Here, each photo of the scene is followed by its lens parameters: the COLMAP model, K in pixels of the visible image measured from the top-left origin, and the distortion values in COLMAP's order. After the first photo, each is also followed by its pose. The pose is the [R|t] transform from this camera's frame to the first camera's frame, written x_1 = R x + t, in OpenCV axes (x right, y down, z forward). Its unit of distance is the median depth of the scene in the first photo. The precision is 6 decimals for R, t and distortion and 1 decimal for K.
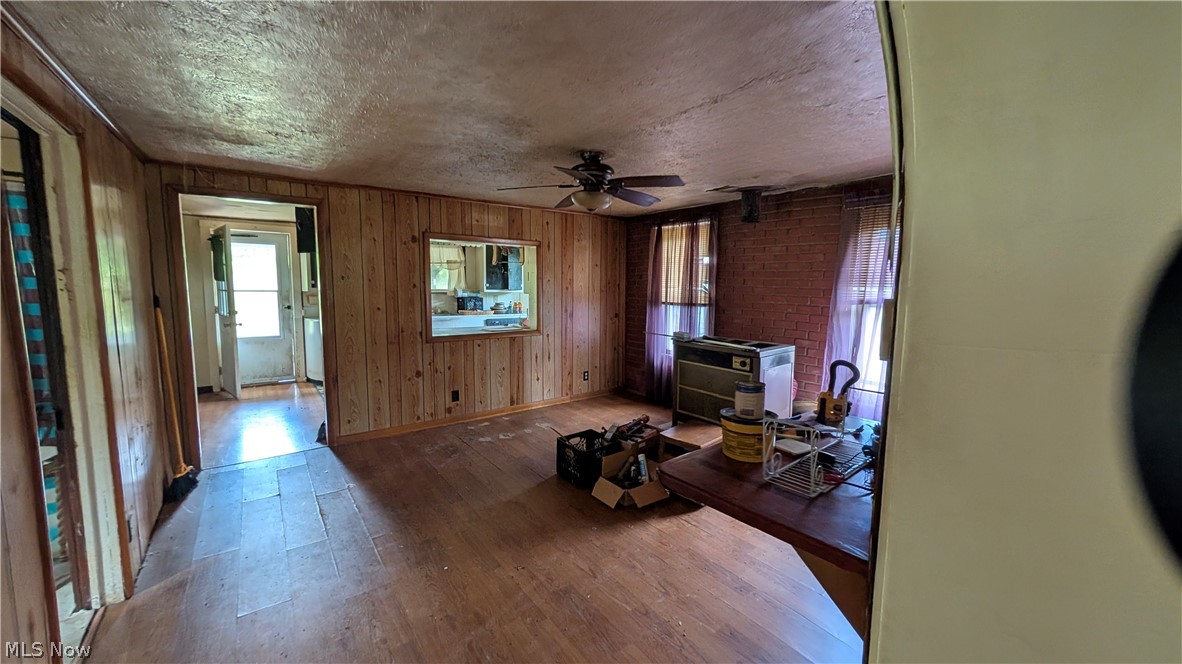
lens RADIAL K [[447.8, 0, 594.7], [0, 447.8, 330.1], [0, 0, 1]] dist [-0.000411, -0.000096]
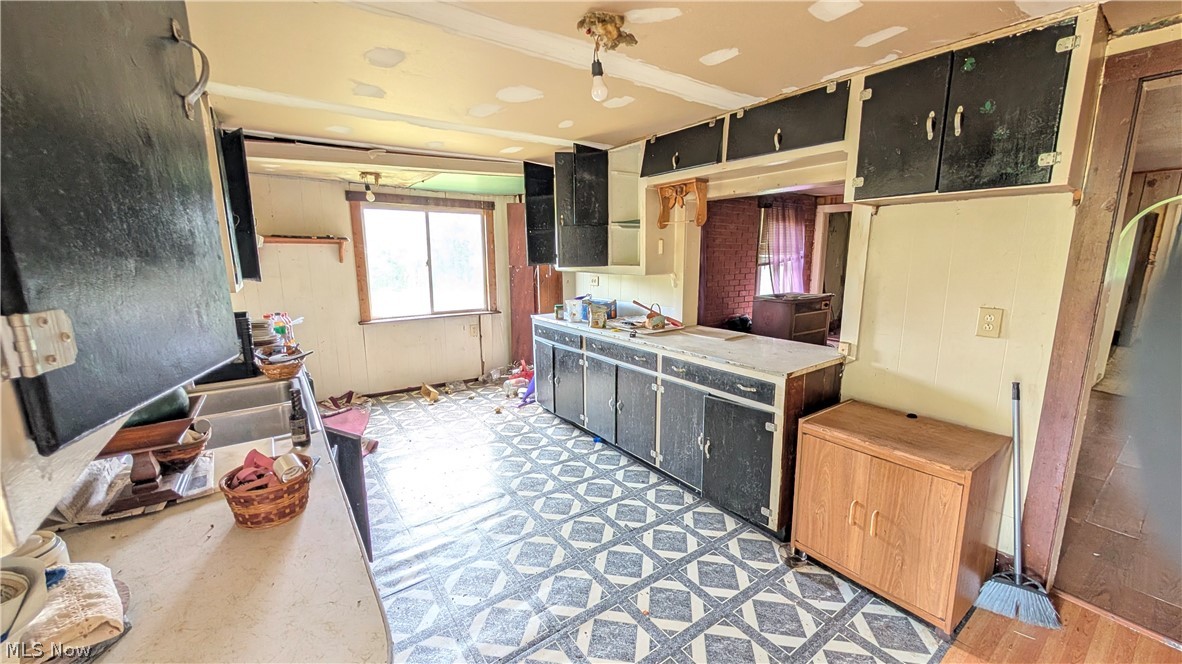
lens RADIAL K [[447.8, 0, 593.7], [0, 447.8, 332.5], [0, 0, 1]] dist [-0.000411, -0.000096]
pose [[0.031914, -0.187348, 0.981775, -1.234634], [0.105731, 0.977397, 0.183075, -0.201127], [-0.993883, 0.097961, 0.051002, 1.701130]]
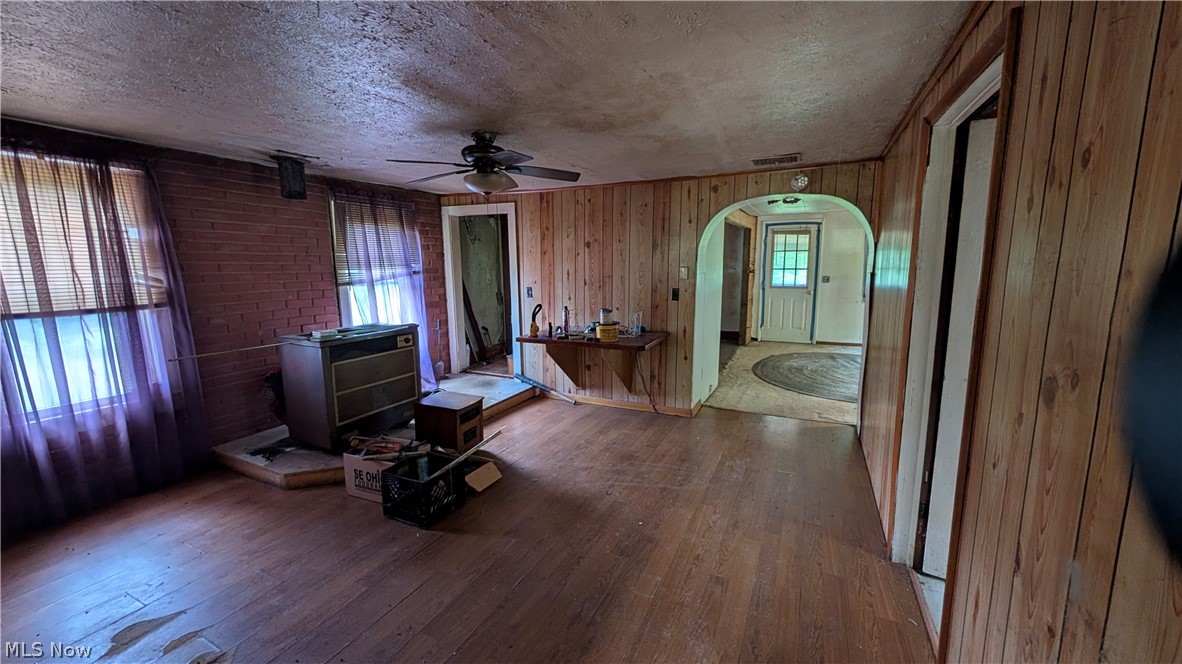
lens RADIAL K [[447.8, 0, 589.9], [0, 447.8, 332.7], [0, 0, 1]] dist [-0.000411, -0.000096]
pose [[-0.444414, -0.141844, 0.884520, -0.827860], [0.099927, 0.973373, 0.206299, -0.124194], [-0.890231, 0.180070, -0.418407, 1.030354]]
